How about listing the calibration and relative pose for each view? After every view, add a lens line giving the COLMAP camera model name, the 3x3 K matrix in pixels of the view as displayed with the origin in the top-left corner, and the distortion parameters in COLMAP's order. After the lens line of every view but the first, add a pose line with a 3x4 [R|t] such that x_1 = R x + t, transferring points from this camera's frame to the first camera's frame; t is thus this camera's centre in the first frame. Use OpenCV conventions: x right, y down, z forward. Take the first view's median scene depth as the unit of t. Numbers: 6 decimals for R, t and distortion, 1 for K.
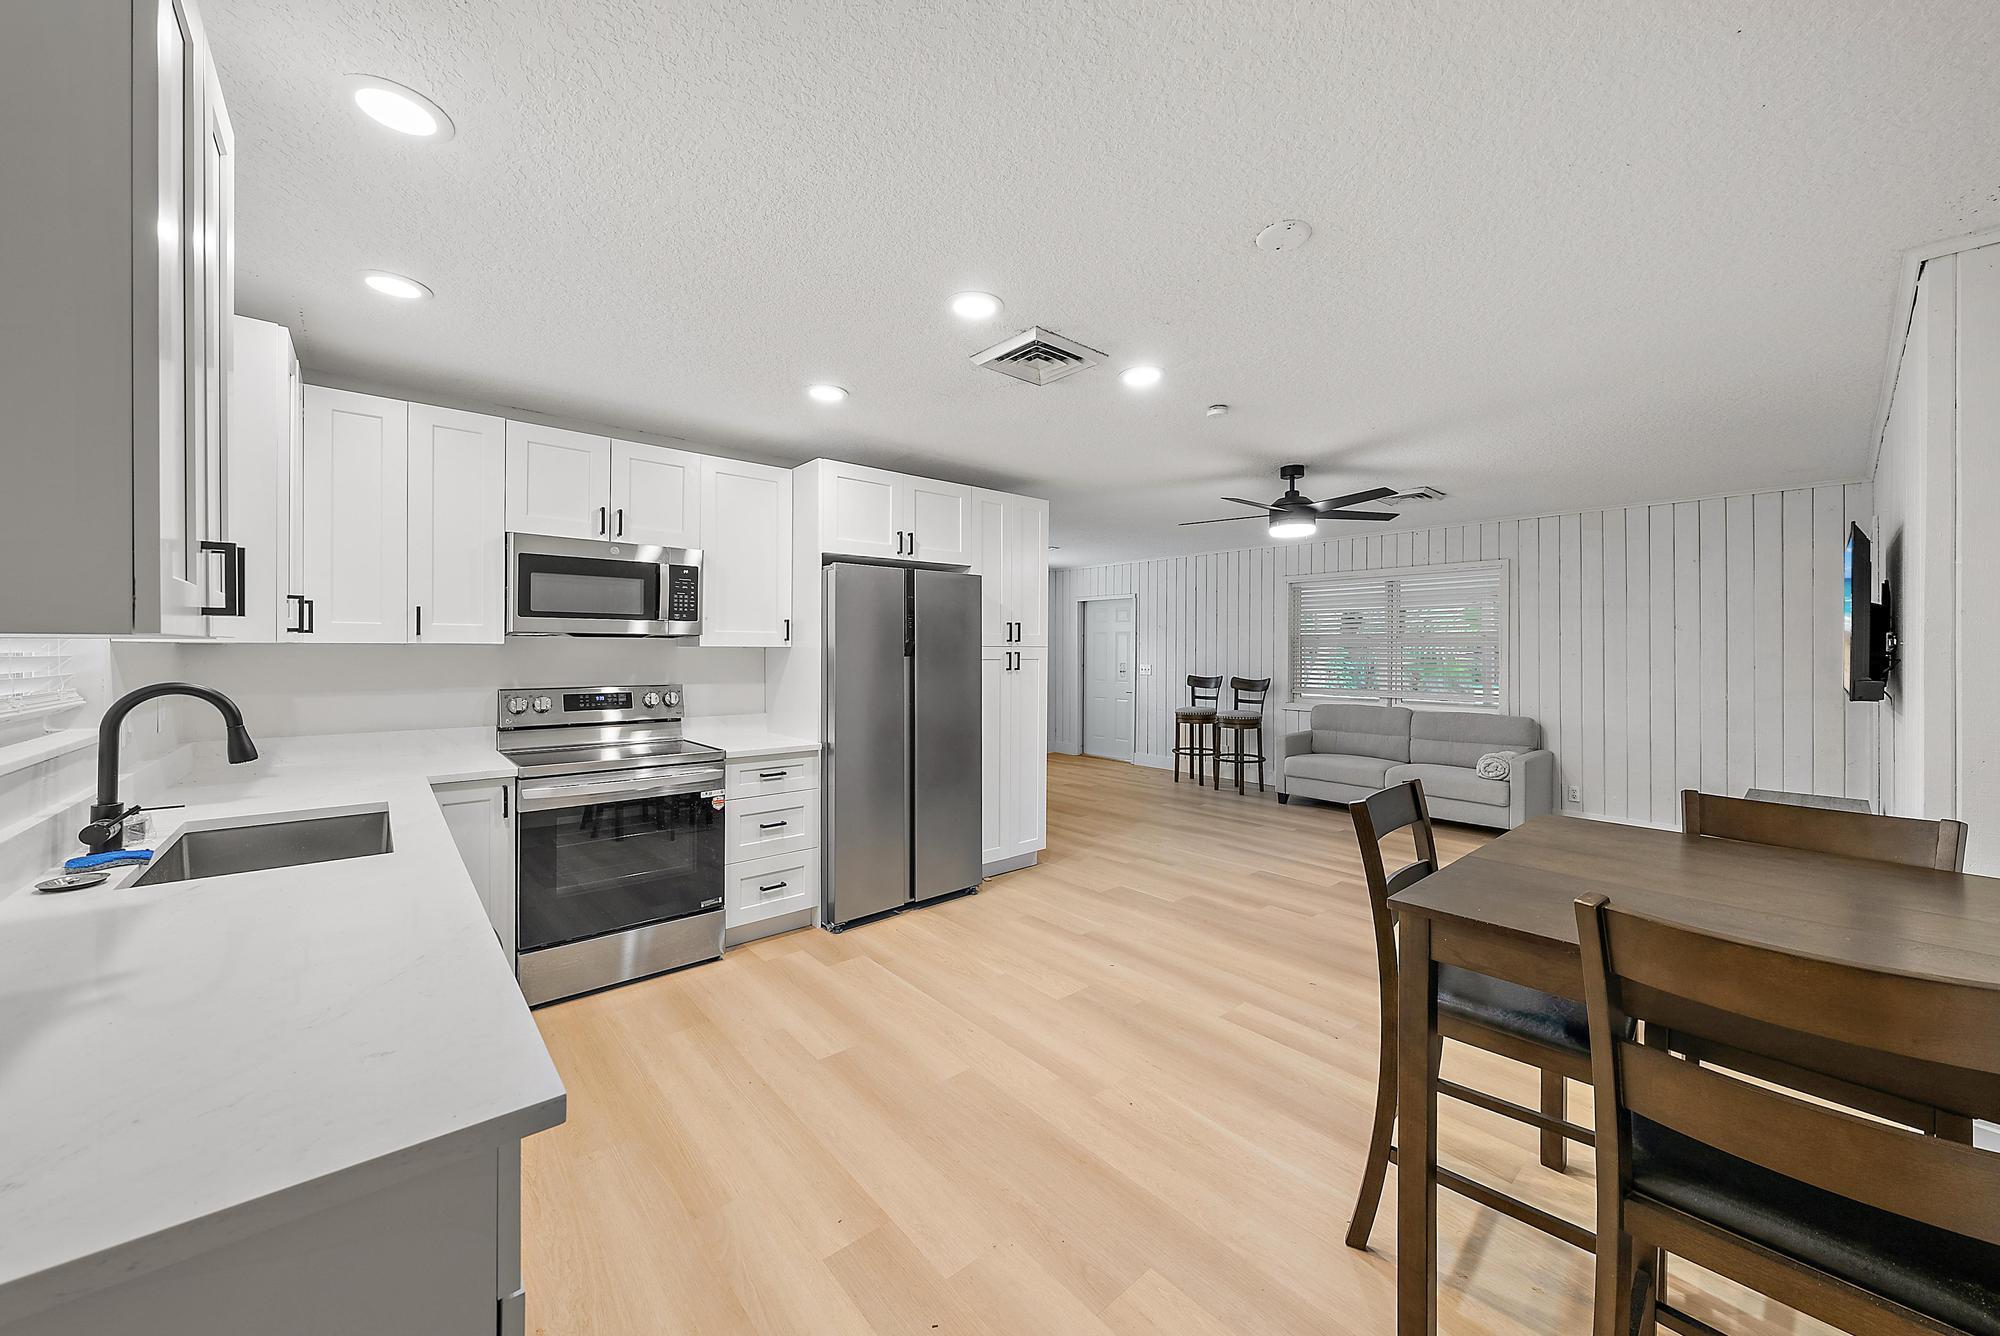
lens RADIAL K [[739.1, 0, 1002.8], [0, 739.1, 654.7], [0, 0, 1]] dist [-0.000718, -0.000069]
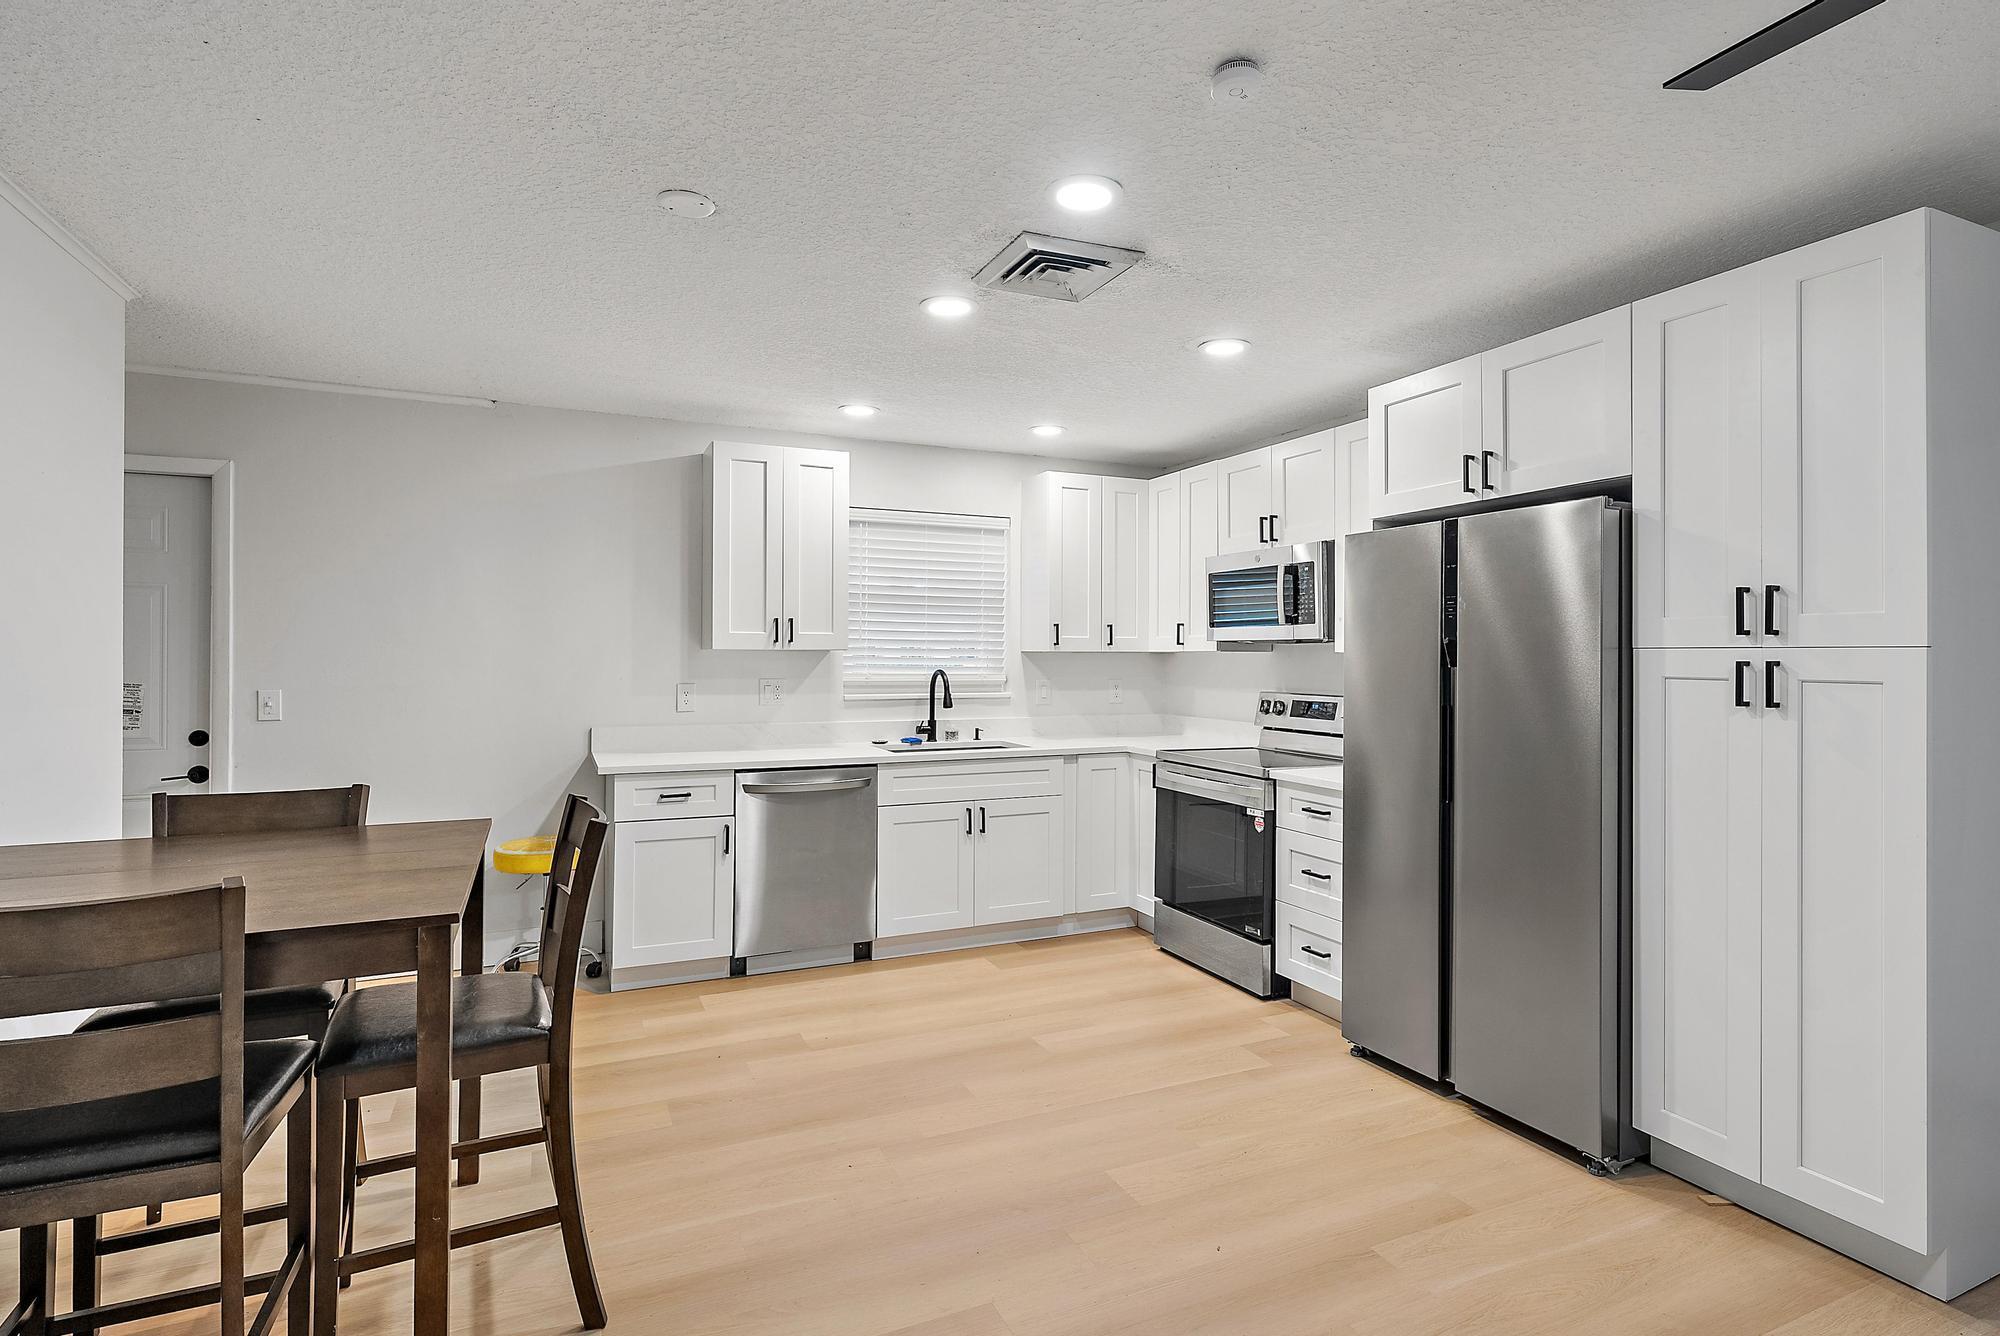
lens RADIAL K [[994.4, 0, 1002.4], [0, 994.4, 656.5], [0, 0, 1]] dist [0.007297, 0.000800]
pose [[-0.290983, -0.003377, -0.956722, 0.863795], [-0.011494, 0.999934, -0.000034, -0.002061], [0.956659, 0.010987, -0.291003, 1.036415]]
